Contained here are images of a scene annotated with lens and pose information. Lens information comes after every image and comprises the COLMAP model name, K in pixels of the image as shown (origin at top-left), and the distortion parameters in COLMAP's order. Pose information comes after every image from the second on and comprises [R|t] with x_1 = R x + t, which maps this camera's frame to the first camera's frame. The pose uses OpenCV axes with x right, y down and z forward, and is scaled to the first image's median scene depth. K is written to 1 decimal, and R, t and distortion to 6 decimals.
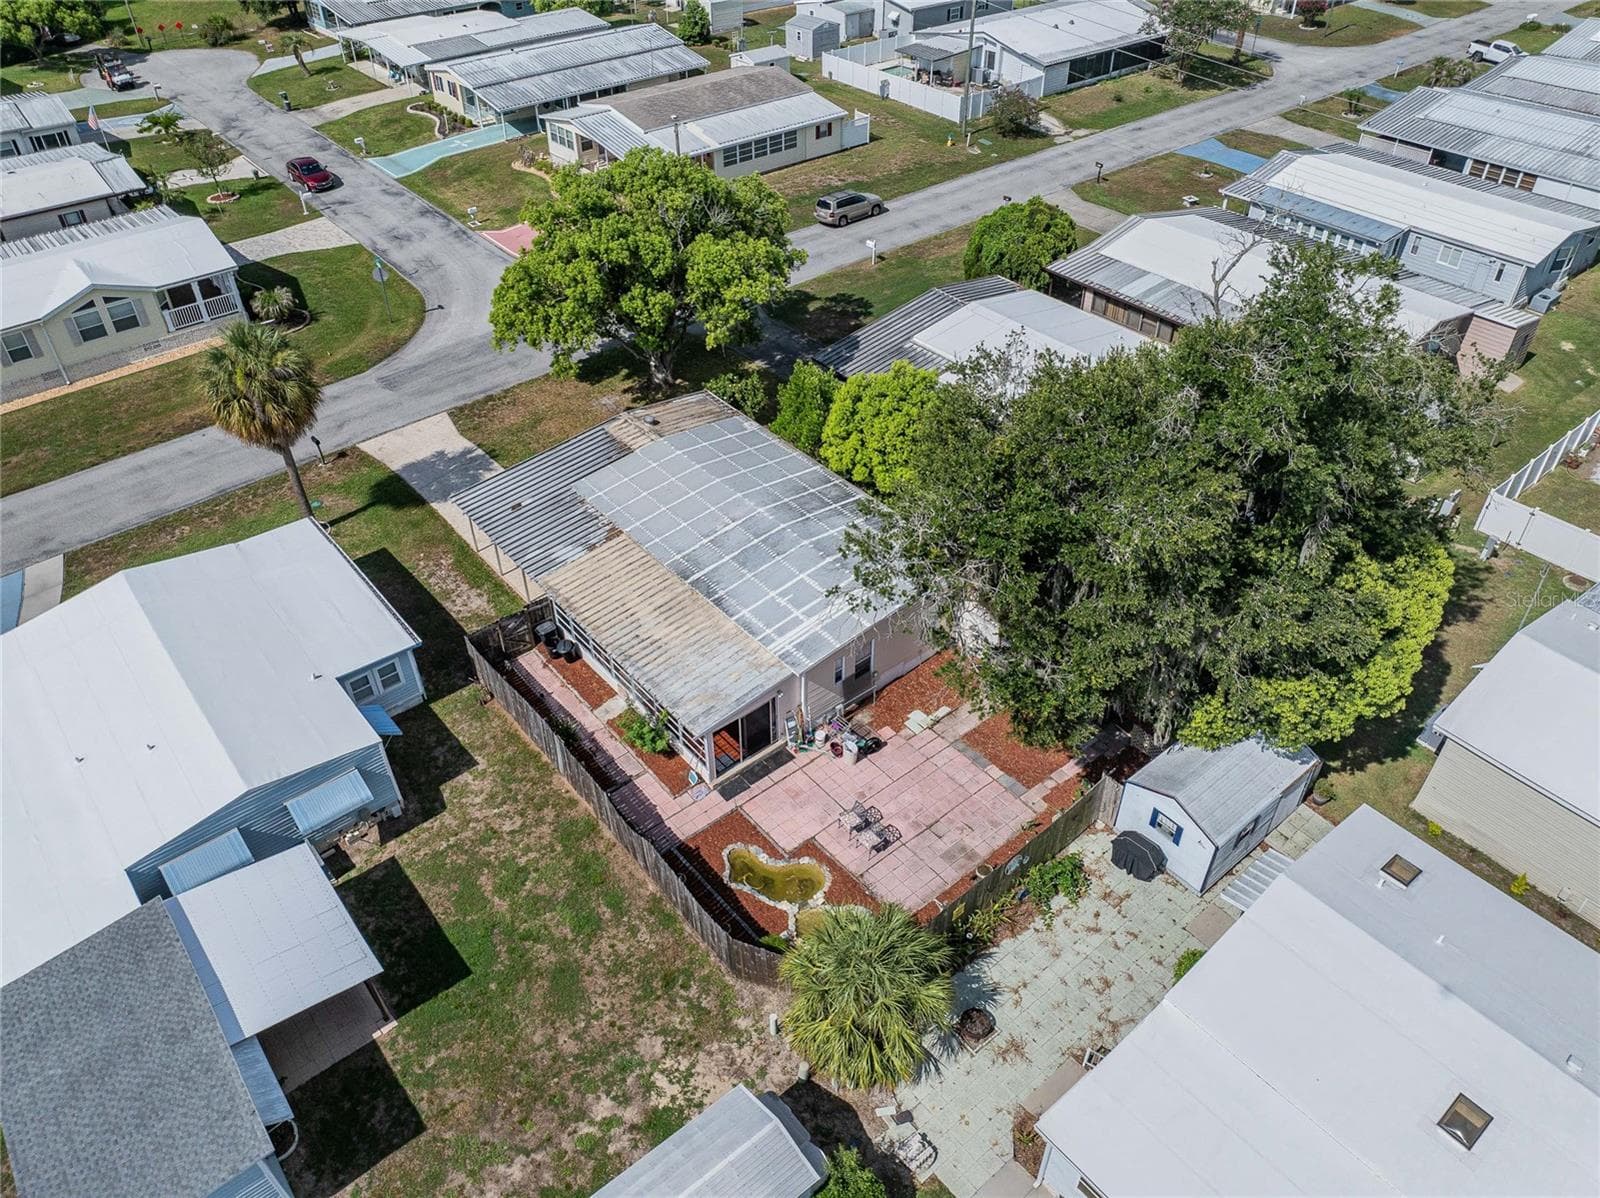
lens RADIAL K [[1109.5, 0, 800.0], [0, 1109.5, 599.0], [0, 0, 1]] dist [-0.020045, 0.001244]
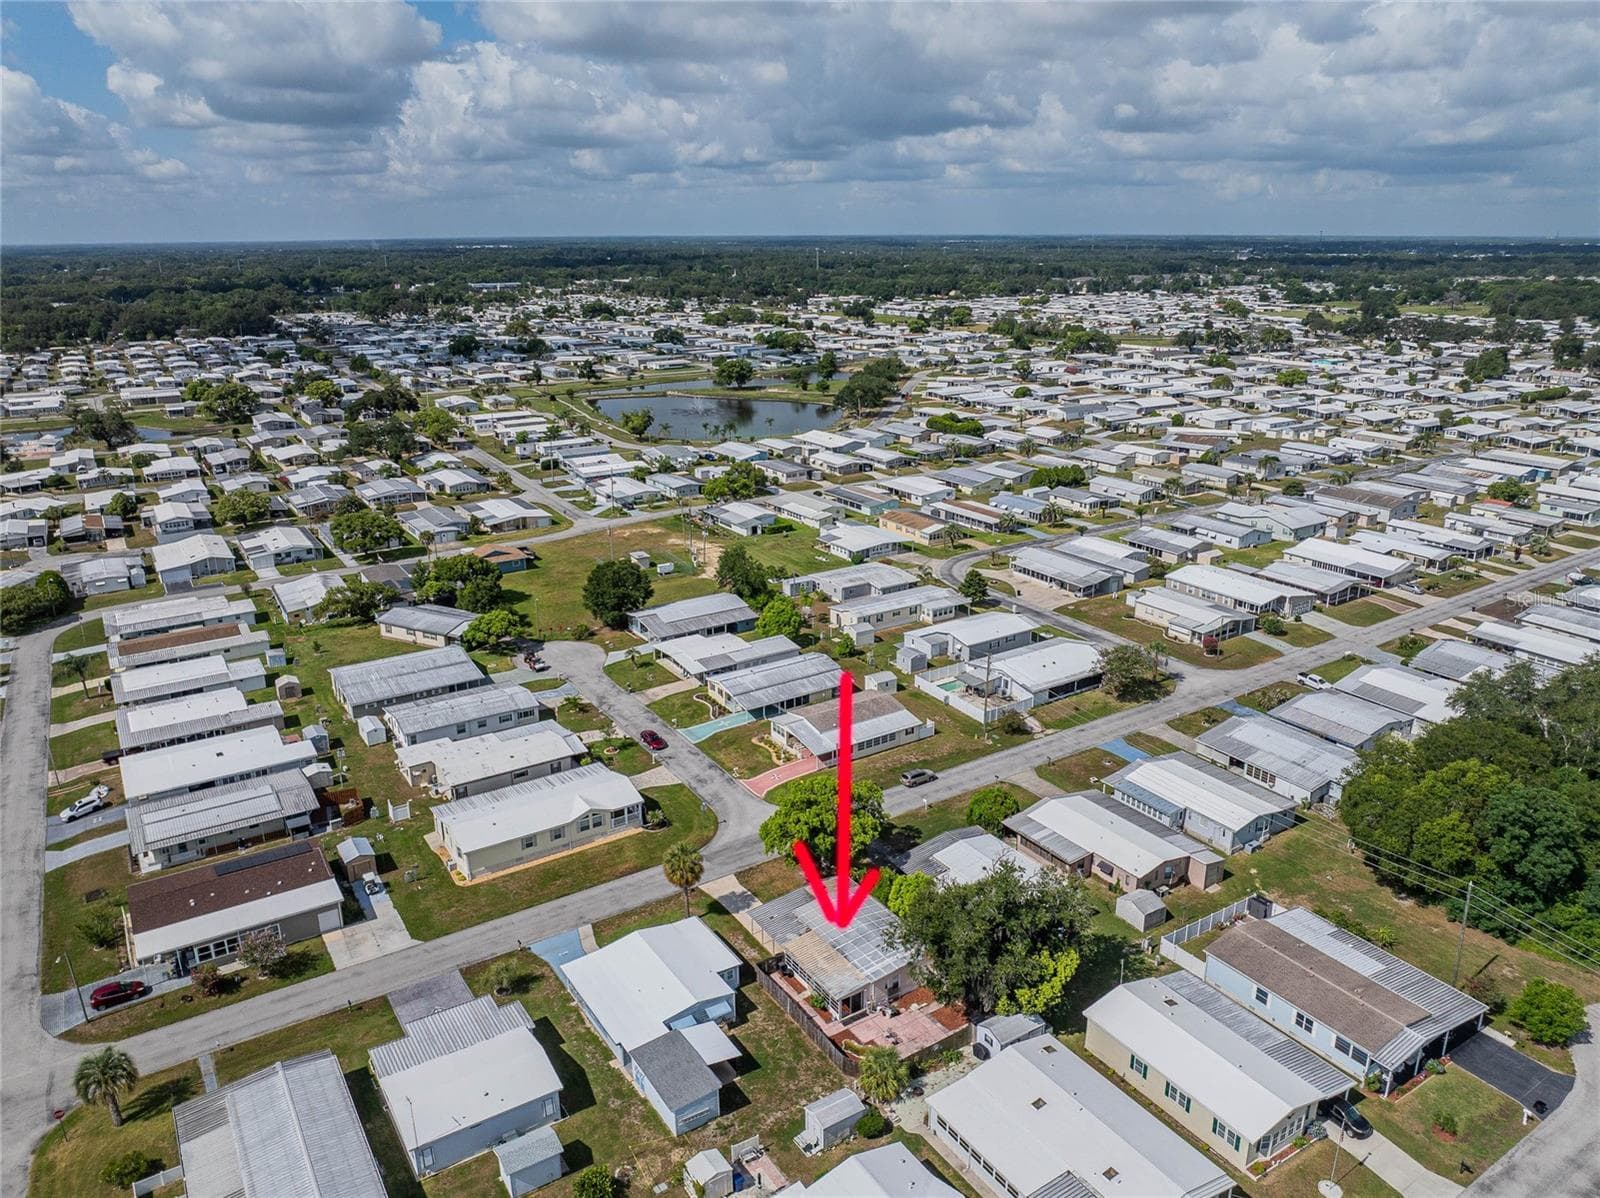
lens RADIAL K [[1115.2, 0, 800.0], [0, 1115.2, 599.0], [0, 0, 1]] dist [-0.030796, 0.000667]
pose [[0.992260, 0.035614, -0.118963, 0.078838], [-0.076660, 0.929333, -0.361197, 0.127043], [0.097692, 0.367521, 0.924870, -1.338901]]
